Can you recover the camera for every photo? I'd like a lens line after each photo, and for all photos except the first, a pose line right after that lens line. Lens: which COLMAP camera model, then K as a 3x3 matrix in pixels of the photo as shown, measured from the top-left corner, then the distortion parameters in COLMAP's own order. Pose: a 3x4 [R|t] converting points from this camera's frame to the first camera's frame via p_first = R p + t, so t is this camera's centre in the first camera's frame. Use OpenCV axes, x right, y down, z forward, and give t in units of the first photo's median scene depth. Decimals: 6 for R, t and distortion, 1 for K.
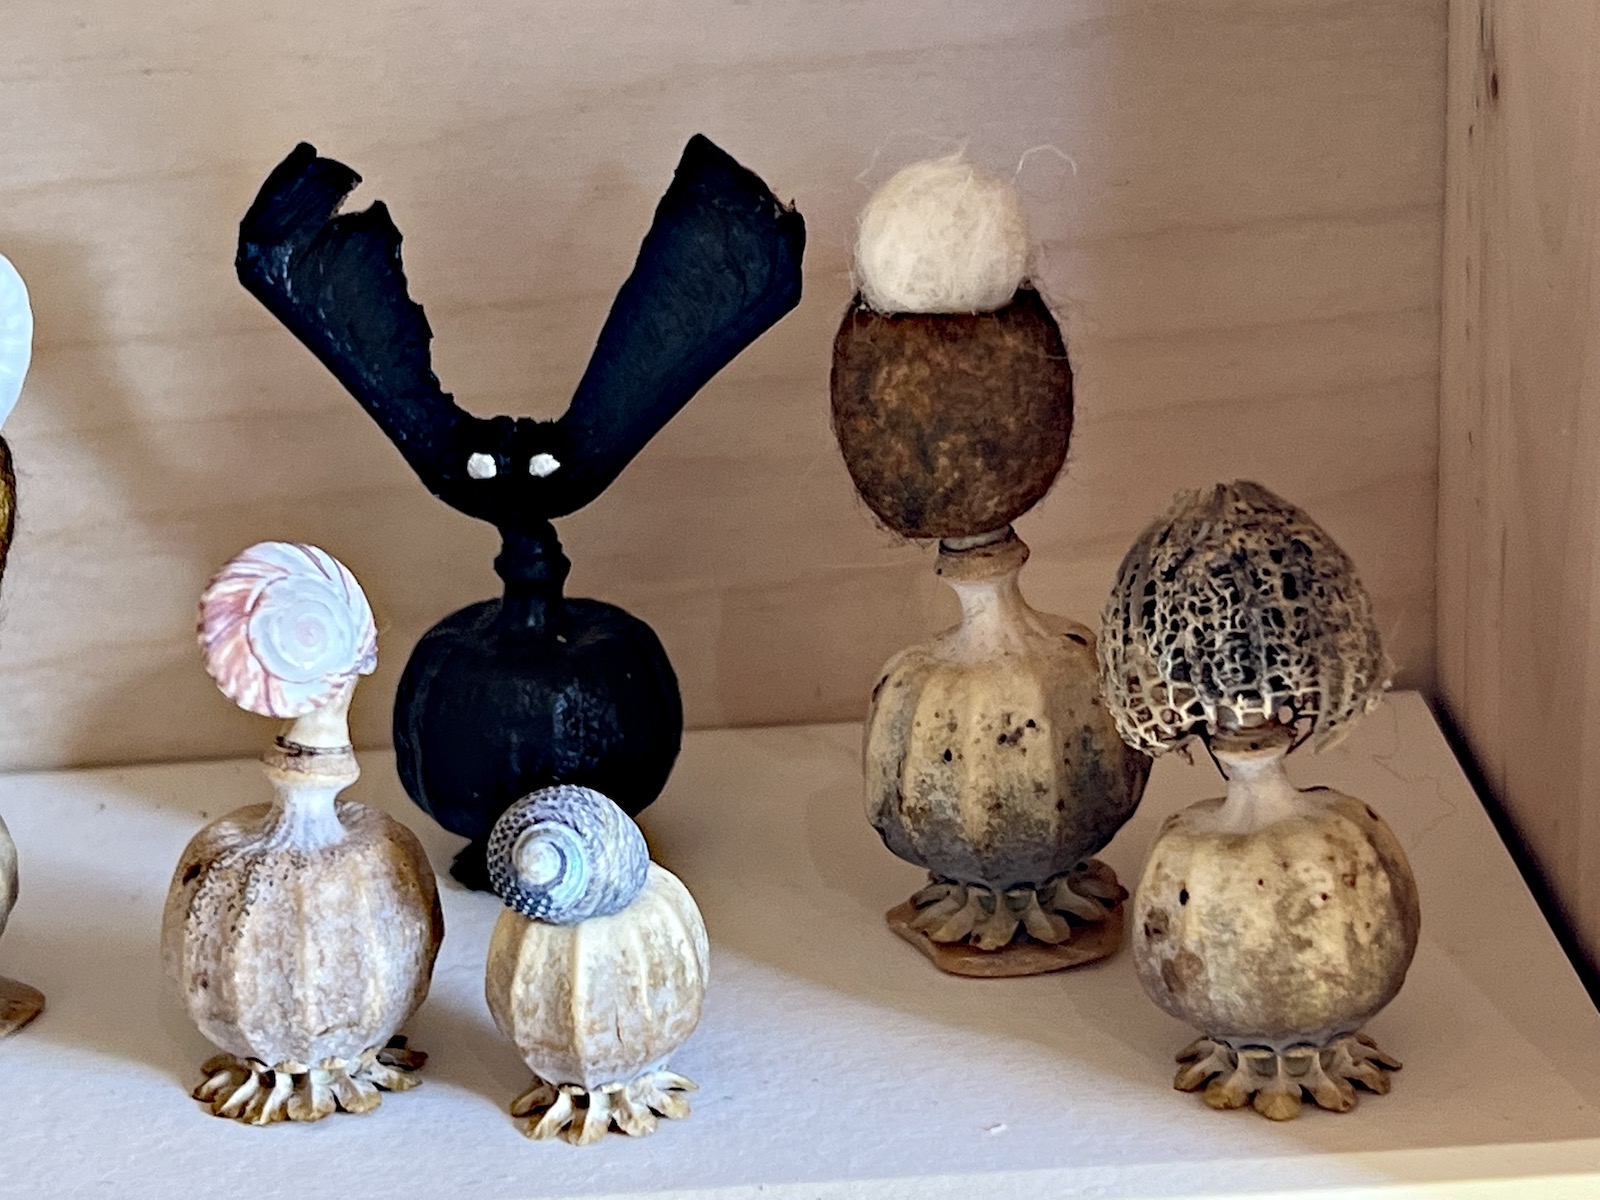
lens RADIAL K [[3628.8, 0, 800.0], [0, 3628.8, 600.0], [0, 0, 1]] dist [0.269922, -2.020634]
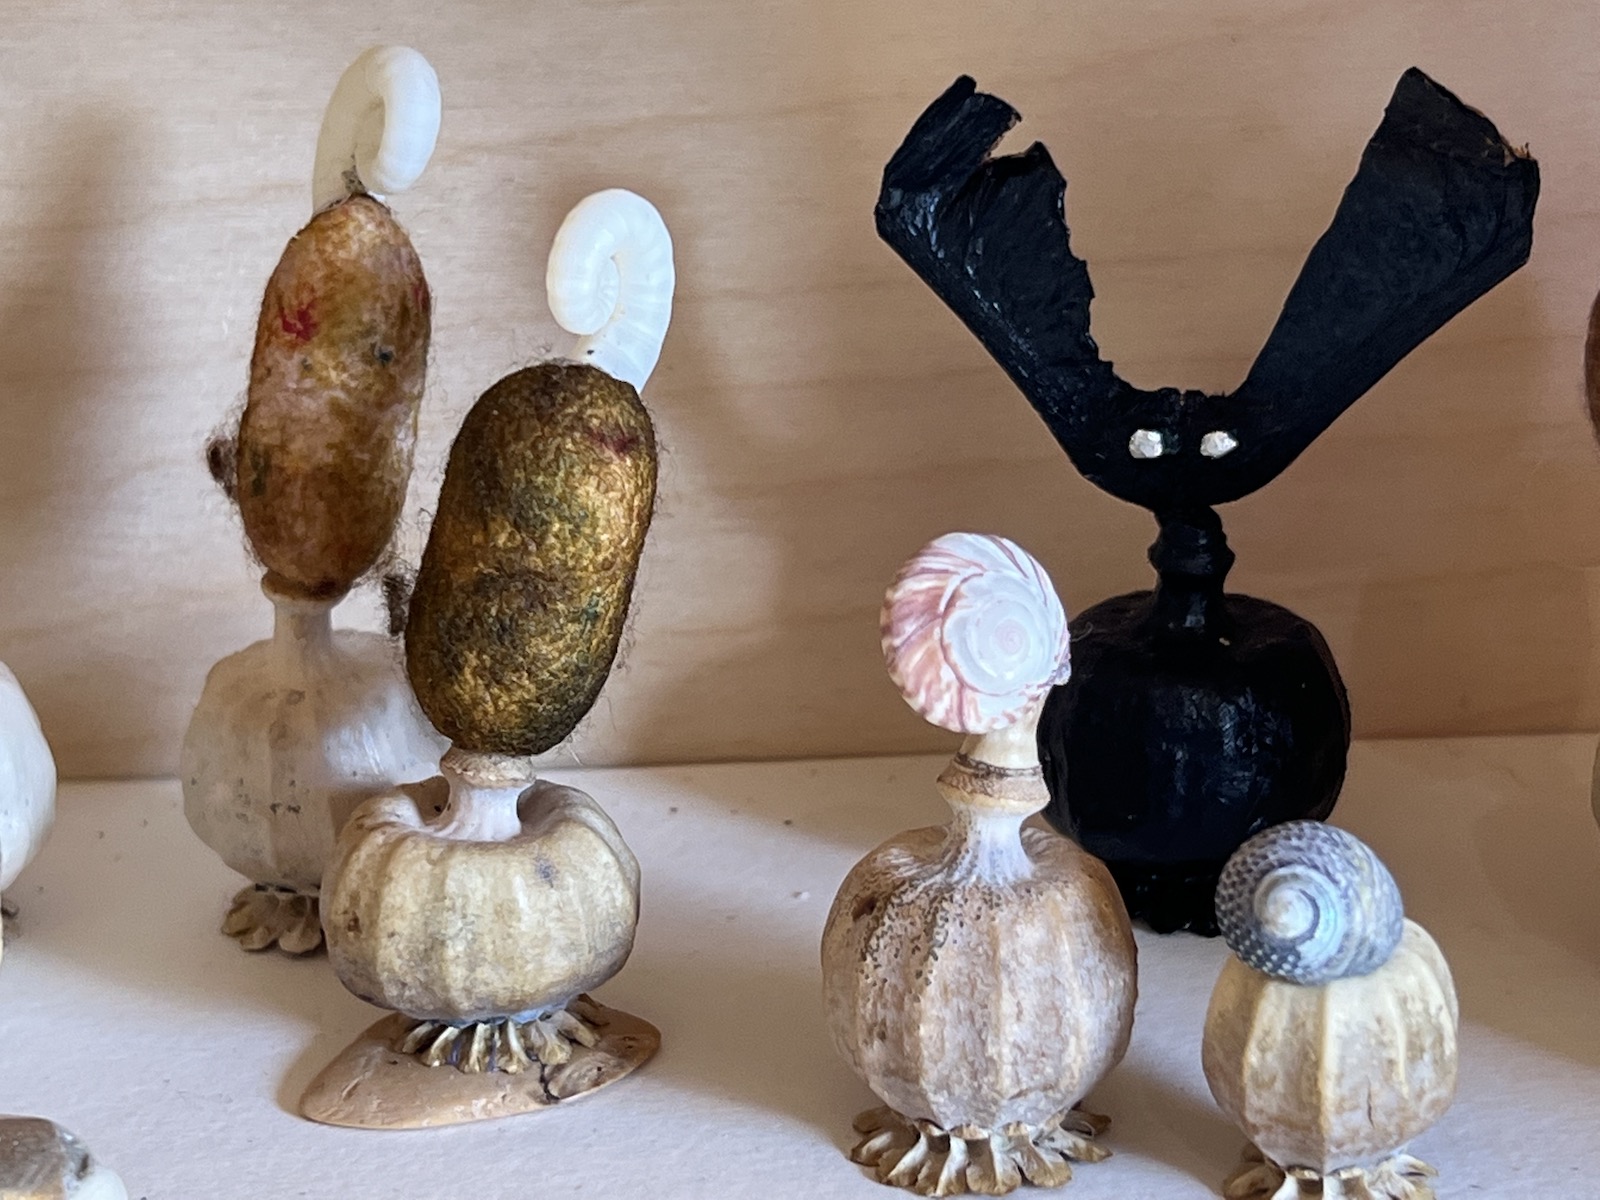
lens RADIAL K [[3689.5, 0, 800.0], [0, 3689.5, 600.0], [0, 0, 1]] dist [0.194390, -0.867350]
pose [[0.997197, 0.020600, -0.071925, -0.120961], [-0.019627, 0.999706, 0.014209, -0.011675], [0.072197, -0.012758, 0.997309, 0.114850]]
